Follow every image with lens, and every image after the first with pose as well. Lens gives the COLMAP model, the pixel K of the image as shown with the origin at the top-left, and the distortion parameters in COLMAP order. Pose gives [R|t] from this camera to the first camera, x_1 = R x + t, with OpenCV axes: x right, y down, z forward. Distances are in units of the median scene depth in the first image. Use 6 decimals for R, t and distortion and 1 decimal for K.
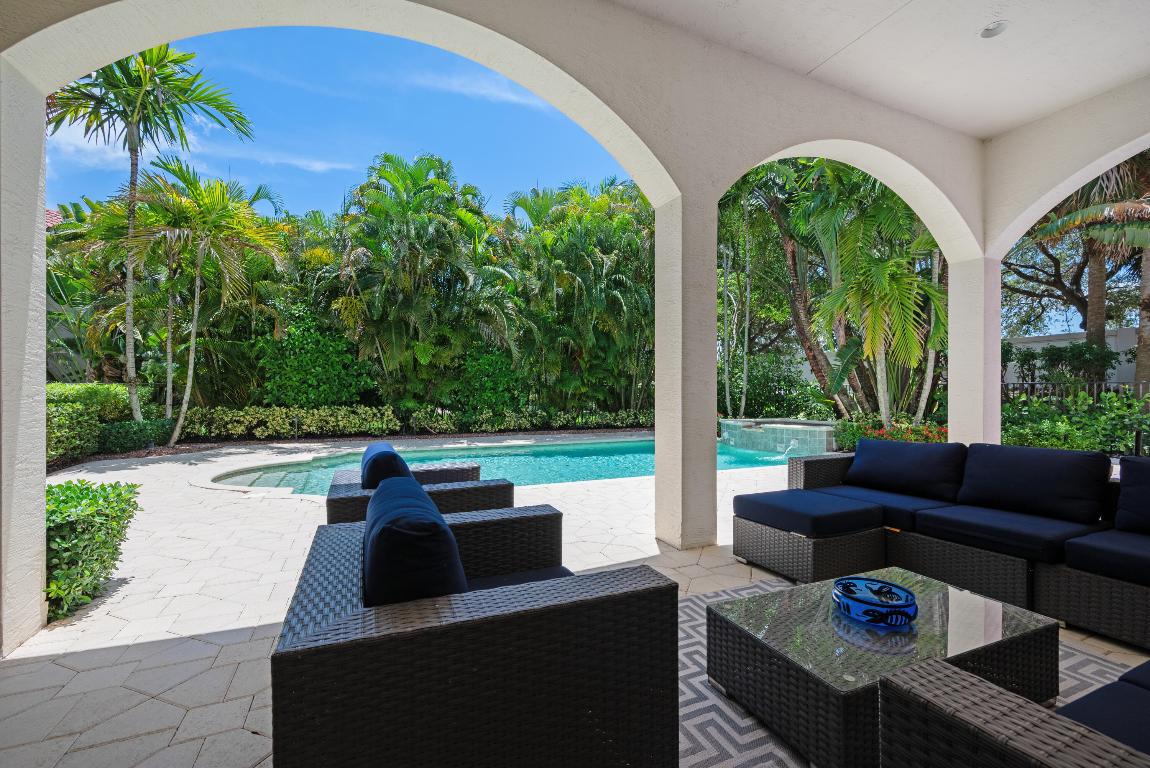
lens RADIAL K [[506.8, 0, 577.2], [0, 506.8, 388.4], [0, 0, 1]] dist [0.001932, 0.000104]
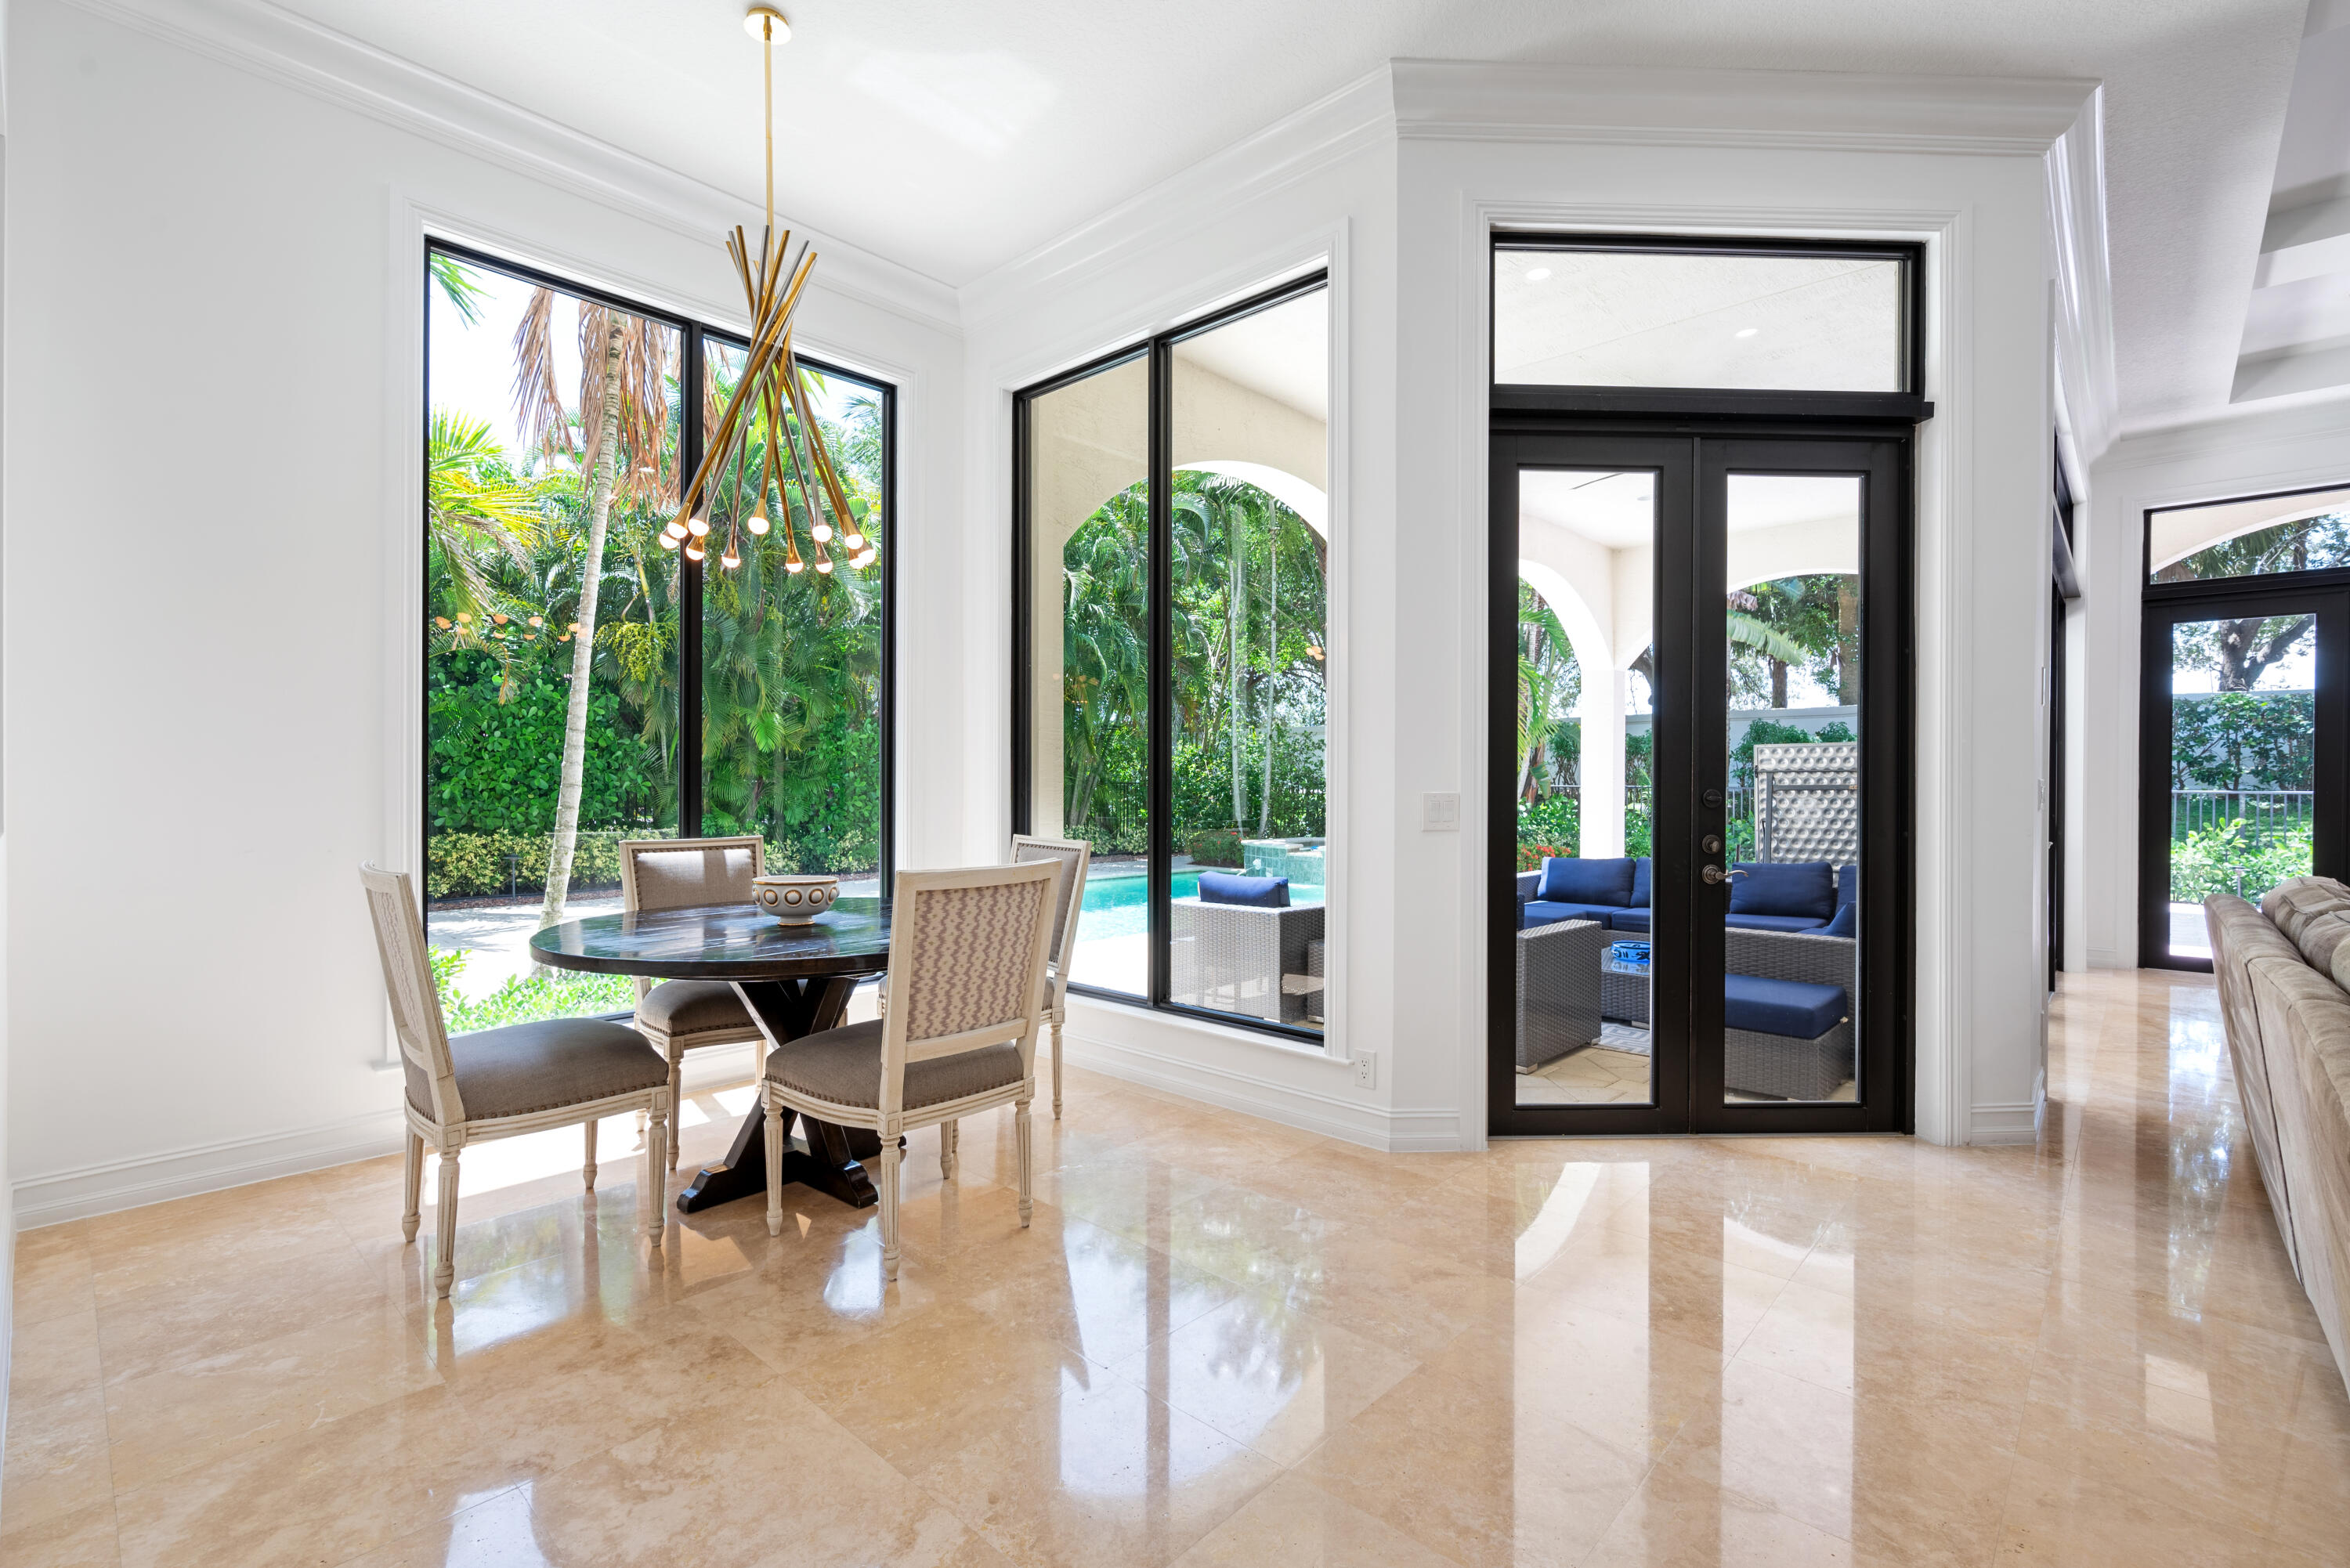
lens RADIAL K [[1049.5, 0, 1174.6], [0, 1049.5, 789.9], [0, 0, 1]] dist [0.000722, 0.000071]
pose [[0.908683, -0.001517, 0.417485, -0.382712], [-0.003246, 0.999938, 0.010698, -0.019016], [-0.417475, -0.011076, 0.908621, -0.227129]]
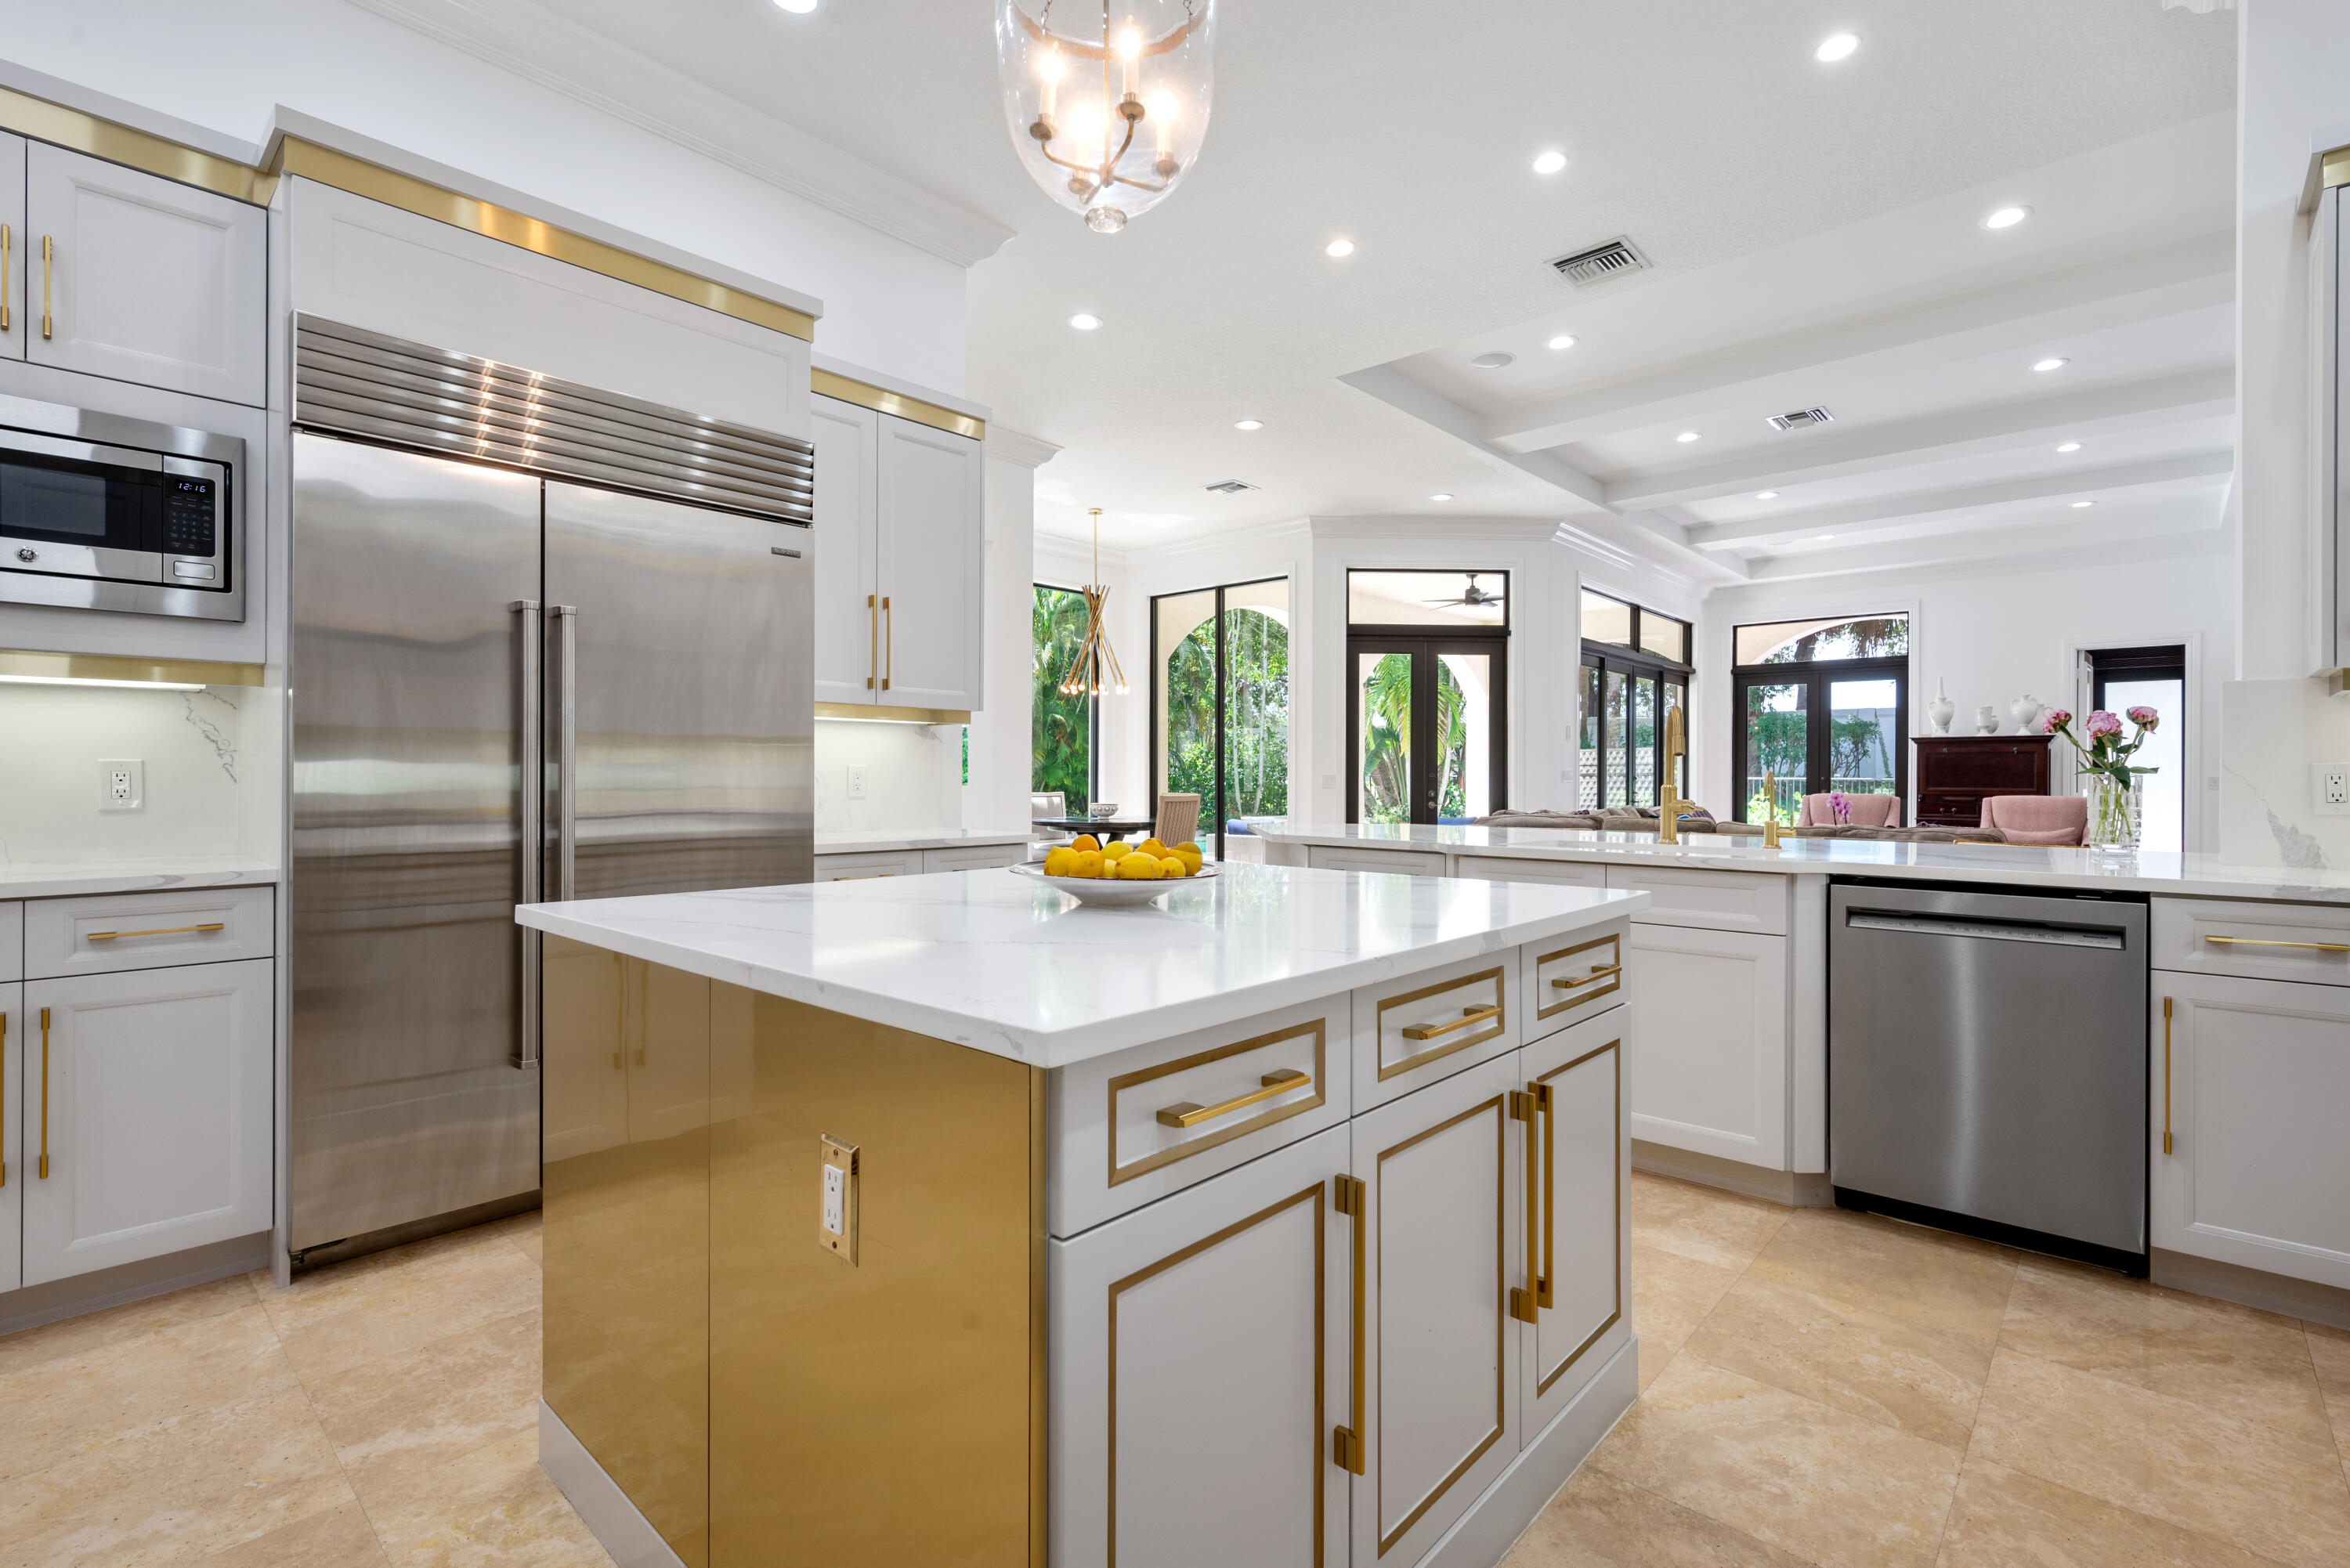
lens RADIAL K [[1049.5, 0, 1170.7], [0, 1049.5, 778.3], [0, 0, 1]] dist [0.000722, 0.000071]
pose [[0.906402, 0.001493, 0.422413, -1.121779], [-0.004669, 0.999968, 0.006484, -0.012395], [-0.422390, -0.007849, 0.906380, -1.489948]]
